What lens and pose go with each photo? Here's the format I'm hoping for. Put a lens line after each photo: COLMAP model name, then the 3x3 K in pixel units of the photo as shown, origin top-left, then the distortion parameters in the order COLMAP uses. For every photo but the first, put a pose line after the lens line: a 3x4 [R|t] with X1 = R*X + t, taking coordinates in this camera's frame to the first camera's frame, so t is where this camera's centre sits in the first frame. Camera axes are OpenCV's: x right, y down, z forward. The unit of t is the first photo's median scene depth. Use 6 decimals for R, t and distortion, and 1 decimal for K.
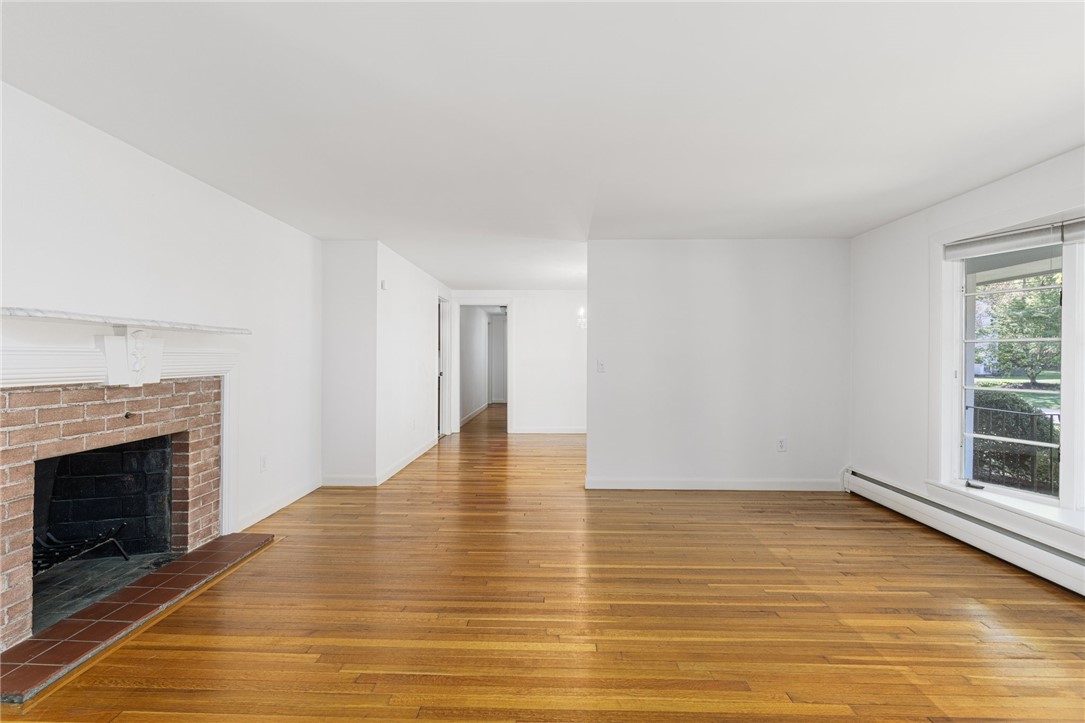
lens RADIAL K [[523.4, 0, 534.5], [0, 523.4, 358.1], [0, 0, 1]] dist [0.002158, 0.001336]
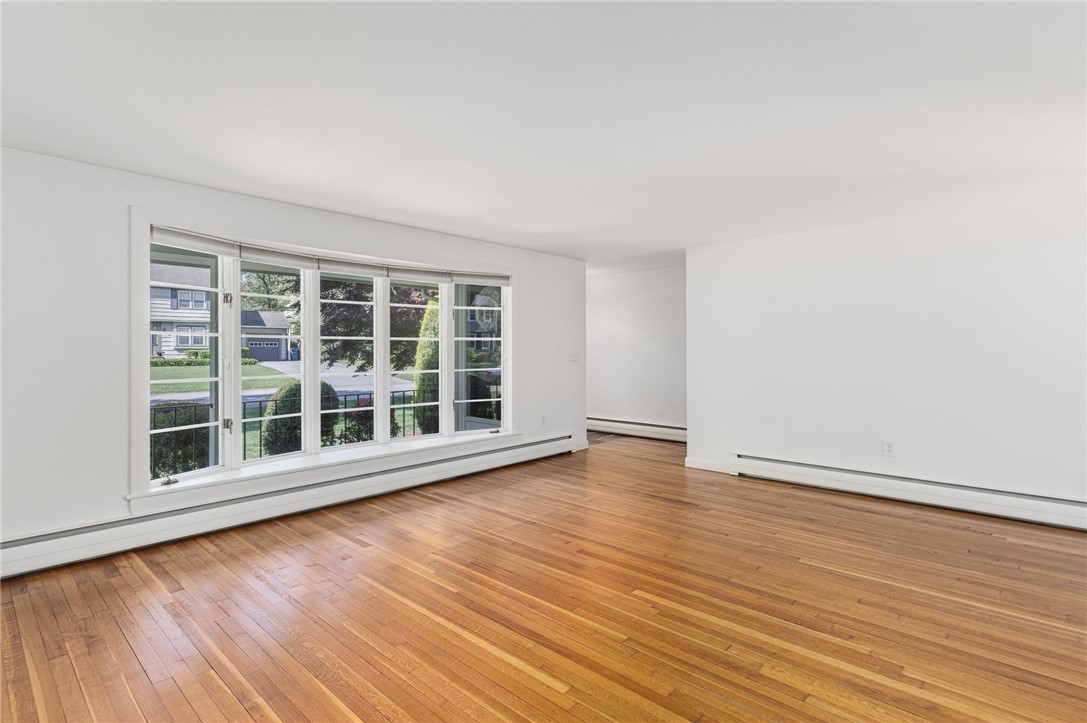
lens RADIAL K [[536.2, 0, 537.4], [0, 536.2, 346.0], [0, 0, 1]] dist [-0.002237, 0.000039]
pose [[-0.761103, 0.000625, 0.648630, -0.368096], [-0.001449, 0.999995, -0.002663, -0.007924], [-0.648629, -0.002967, -0.761099, 1.486169]]
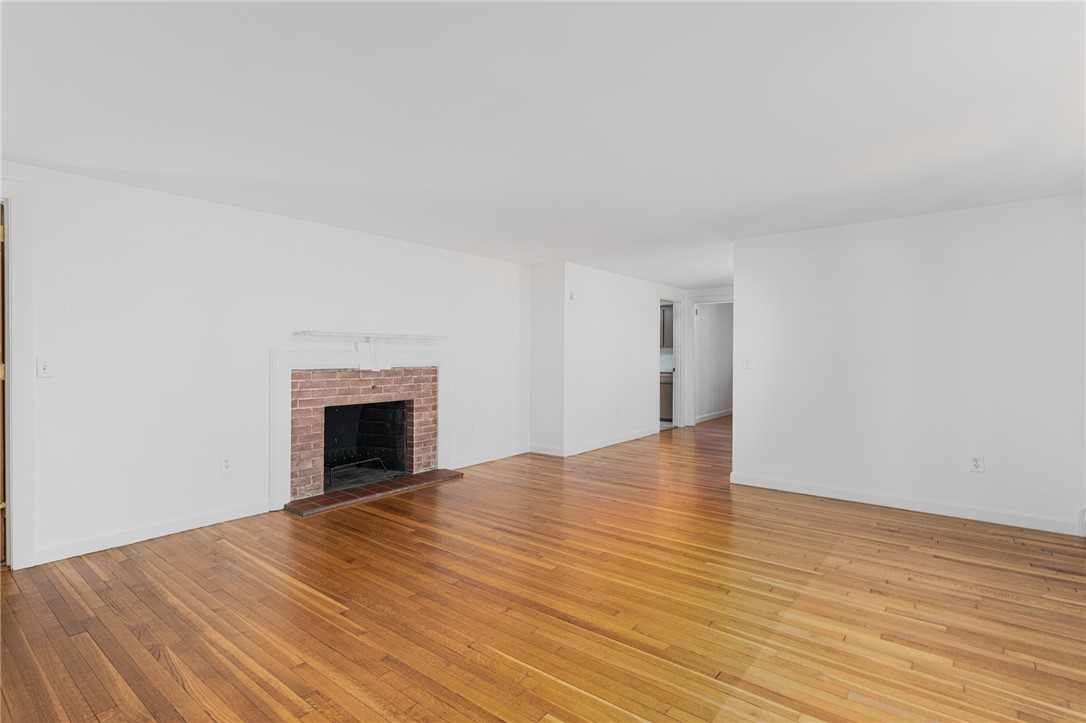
lens RADIAL K [[523.9, 0, 535.0], [0, 523.9, 358.1], [0, 0, 1]] dist [0.002158, 0.001336]
pose [[0.801980, 0.005356, -0.597326, 0.630432], [-0.002049, 0.999979, 0.006215, -0.001312], [0.597347, -0.003760, 0.801974, -0.085133]]
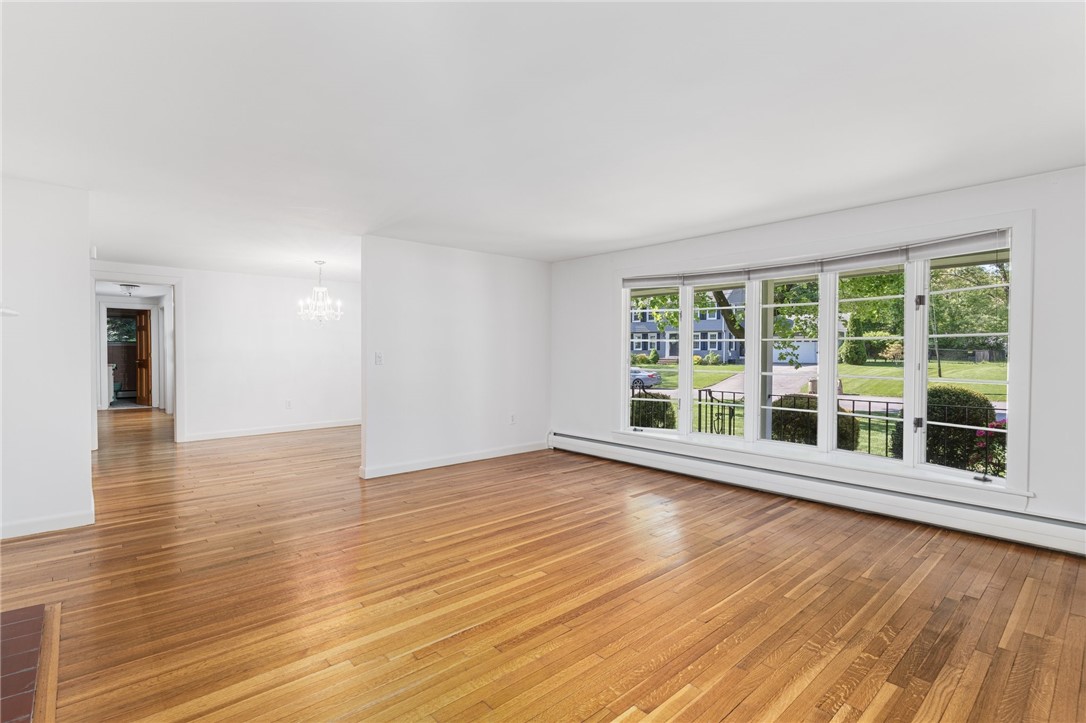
lens RADIAL K [[523.9, 0, 535.0], [0, 523.9, 358.1], [0, 0, 1]] dist [0.002158, 0.001336]
pose [[0.726473, -0.009739, 0.687126, -0.564079], [0.000173, 0.999902, 0.013989, -0.000858], [-0.687195, -0.010044, 0.726404, 0.050736]]
